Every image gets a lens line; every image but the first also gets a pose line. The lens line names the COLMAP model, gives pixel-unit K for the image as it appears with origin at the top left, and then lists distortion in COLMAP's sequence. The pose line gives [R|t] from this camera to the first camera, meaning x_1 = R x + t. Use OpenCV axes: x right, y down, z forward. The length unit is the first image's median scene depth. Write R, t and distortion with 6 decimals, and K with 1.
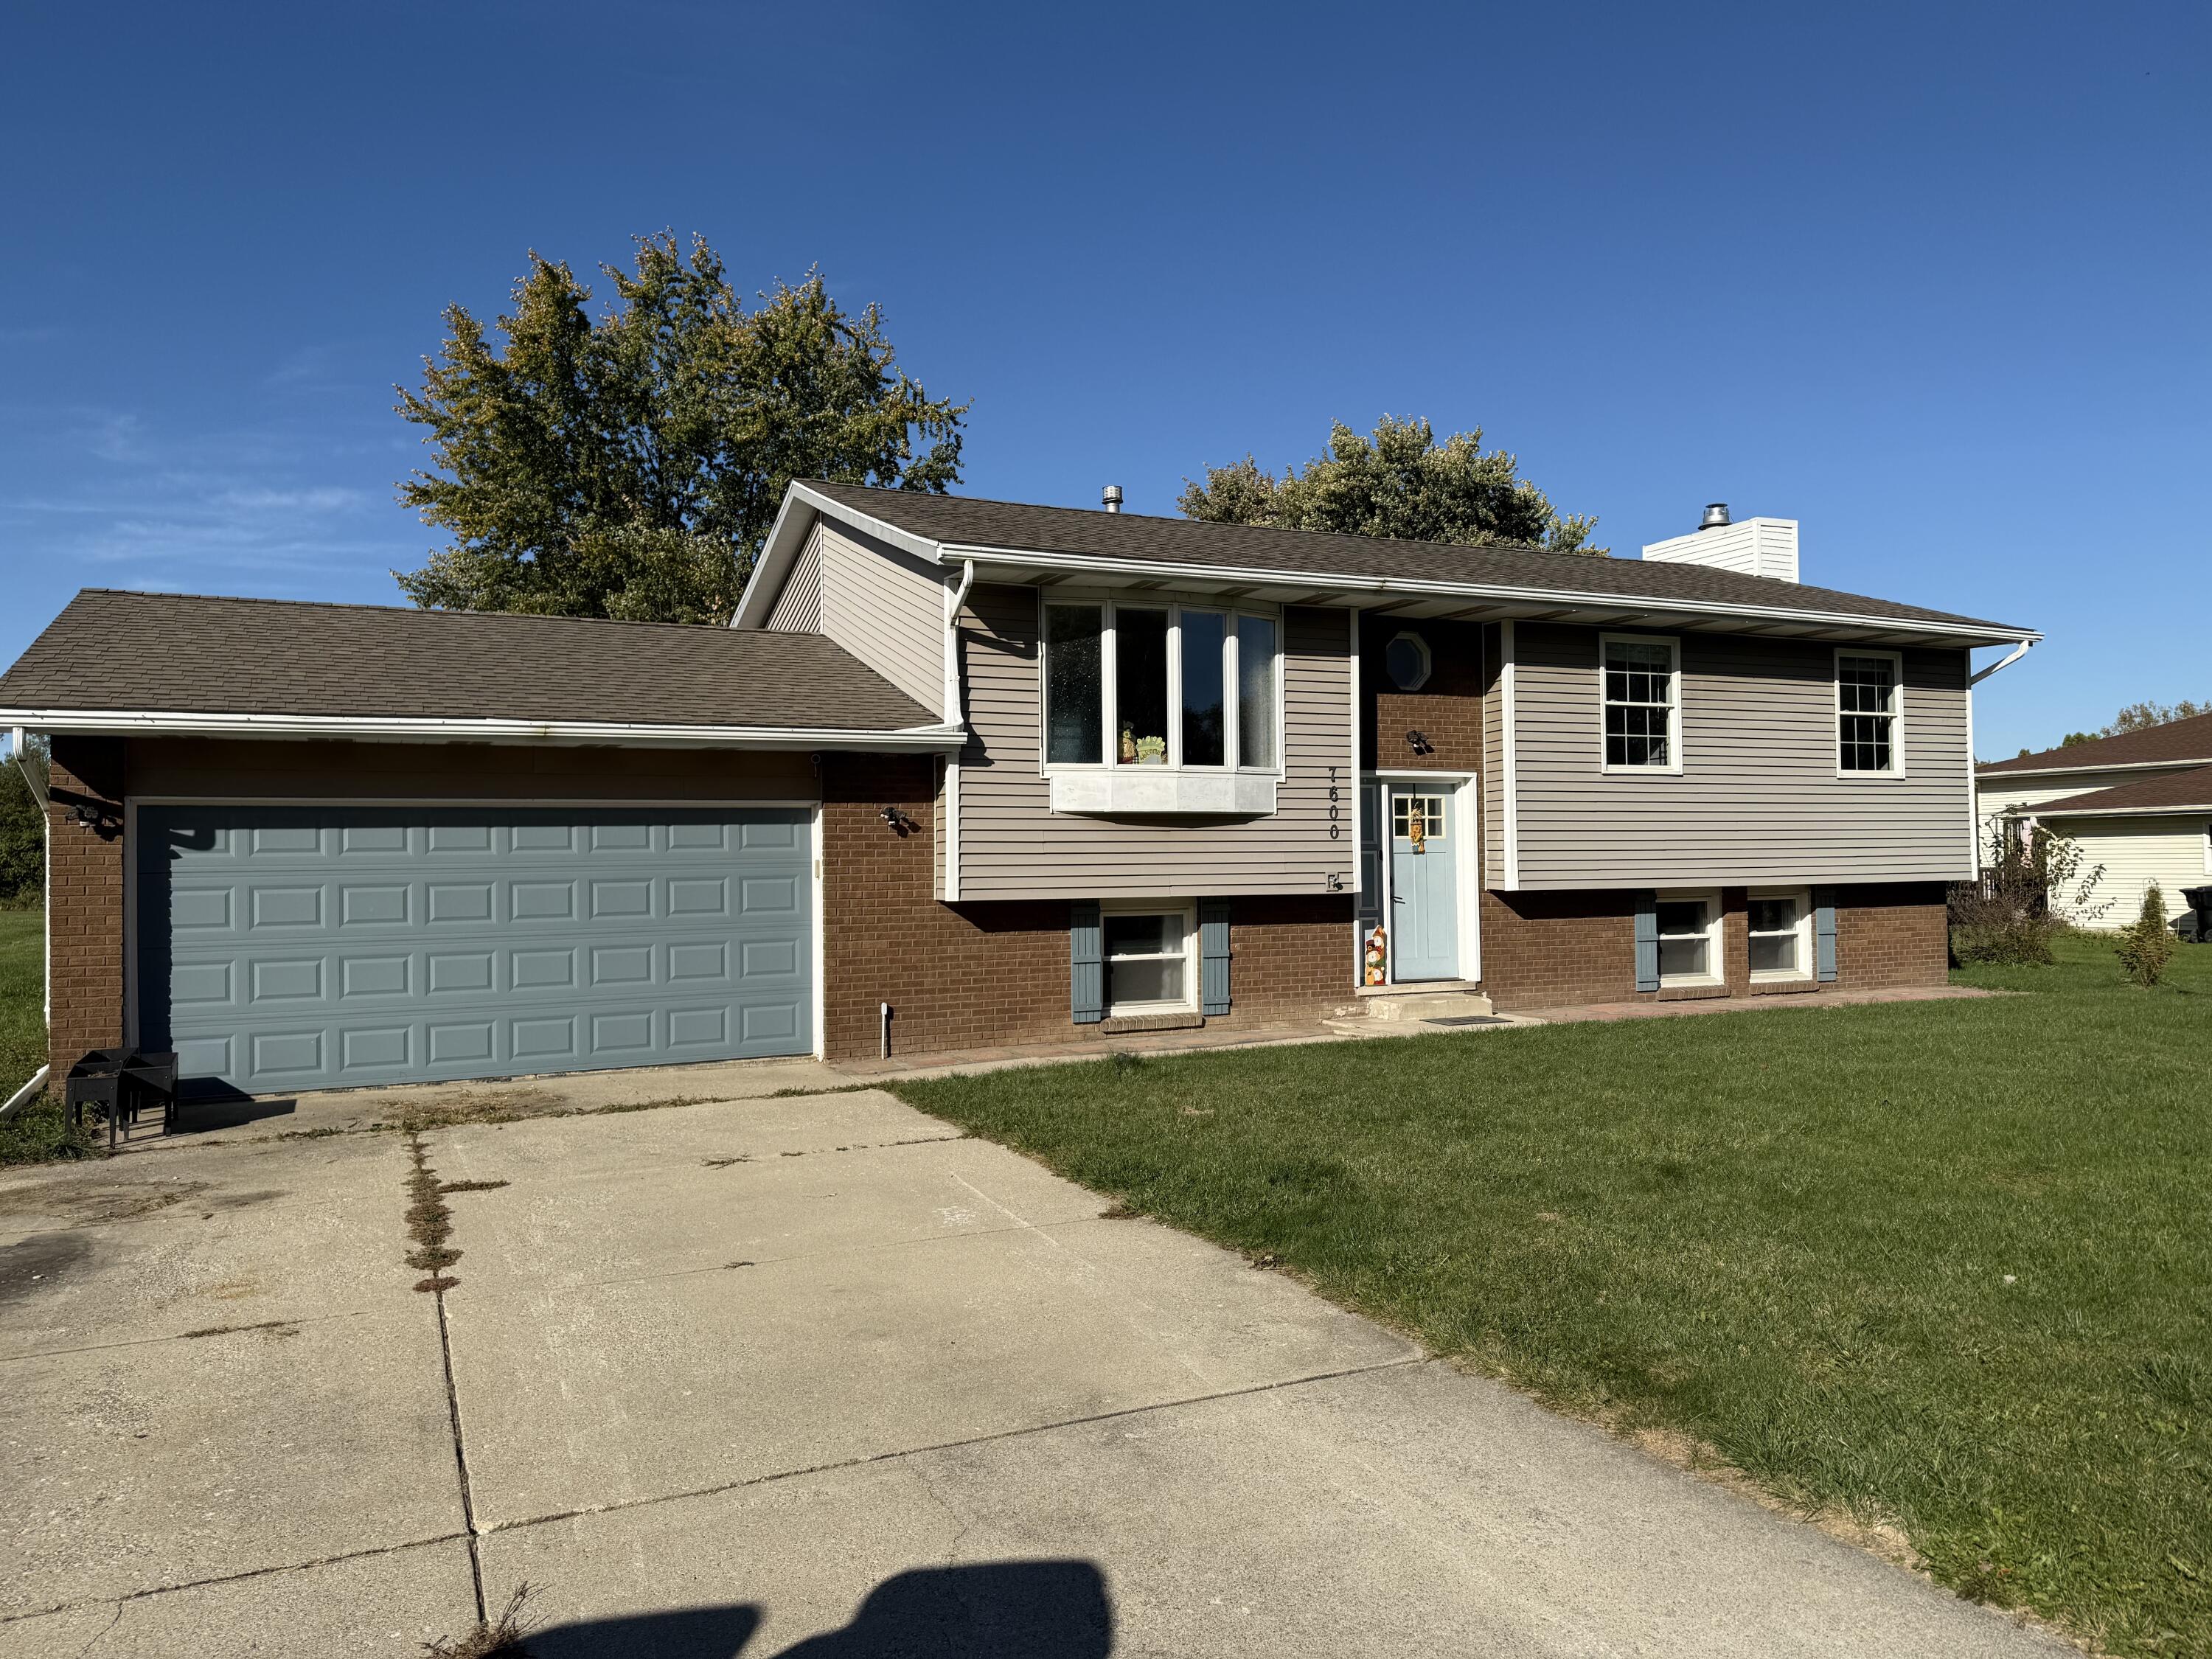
lens RADIAL K [[1562.8, 0, 1114.0], [0, 1562.8, 824.6], [0, 0, 1]] dist [0.057224, -0.058794]
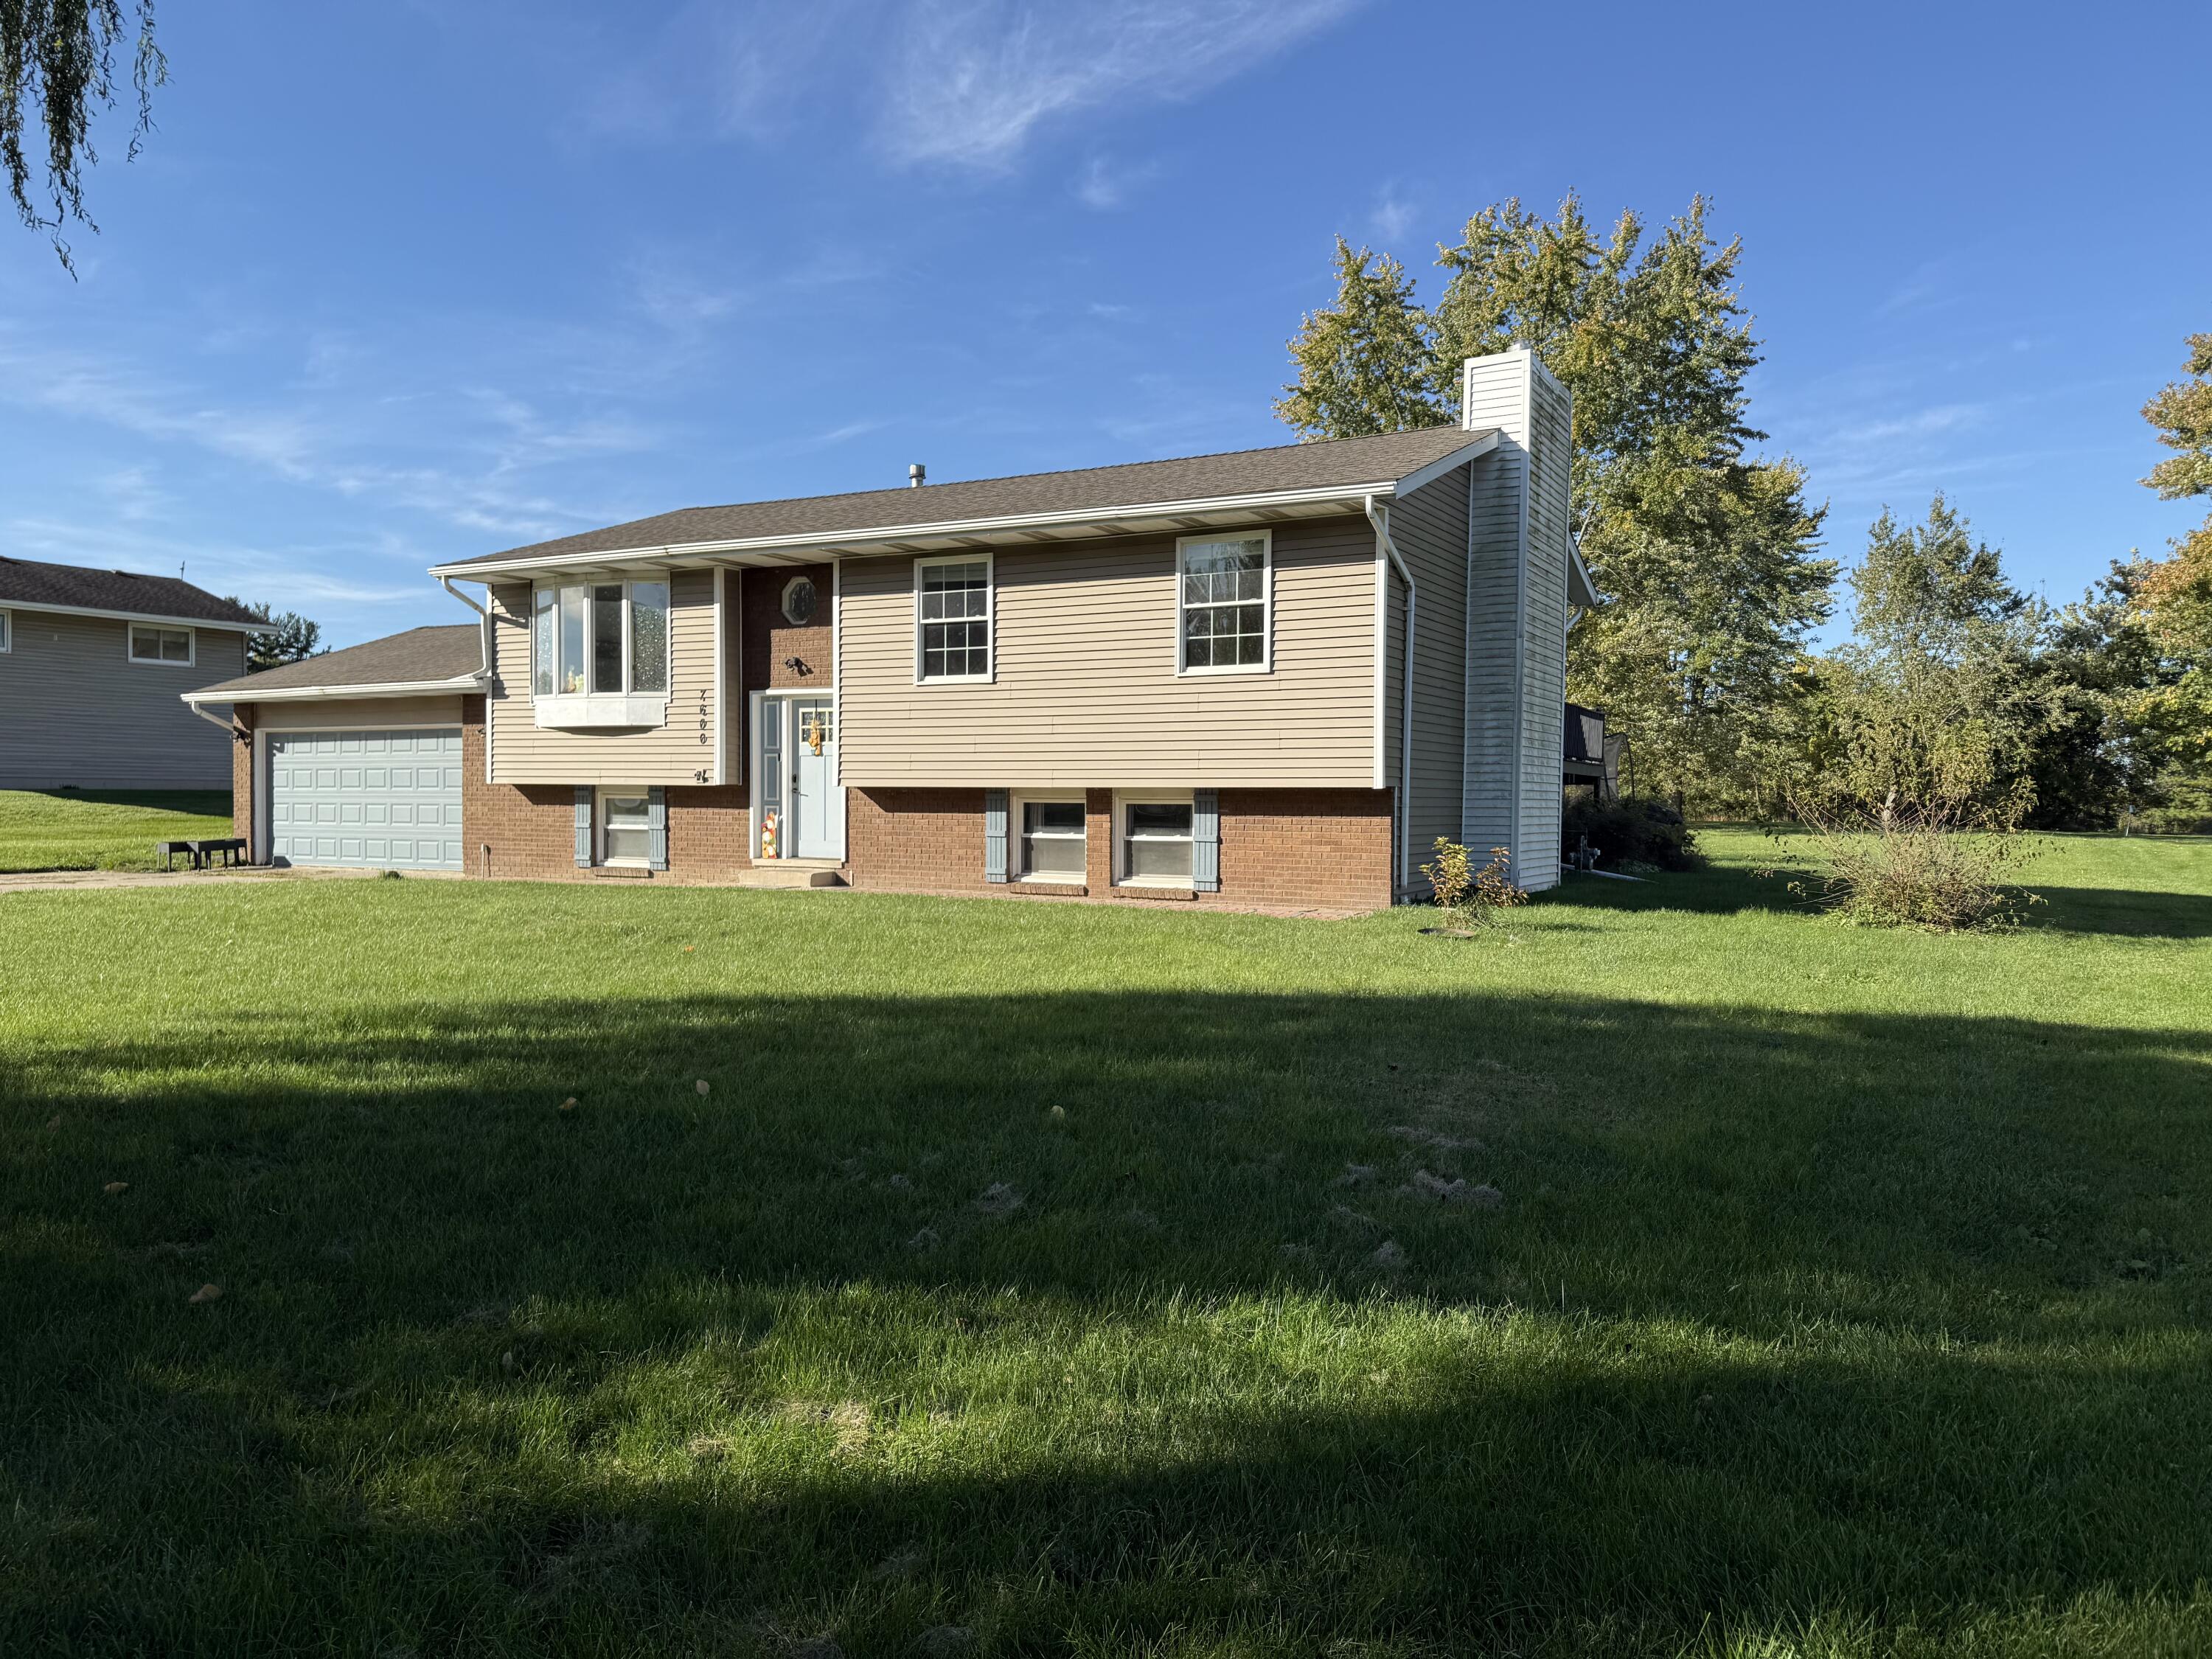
lens RADIAL K [[1562.8, 0, 1147.4], [0, 1562.8, 842.3], [0, 0, 1]] dist [0.057224, -0.058794]
pose [[0.595987, 0.040013, -0.801996, 1.375637], [0.006908, 0.998465, 0.054949, 0.020848], [0.802964, -0.038289, 0.594796, 0.479658]]
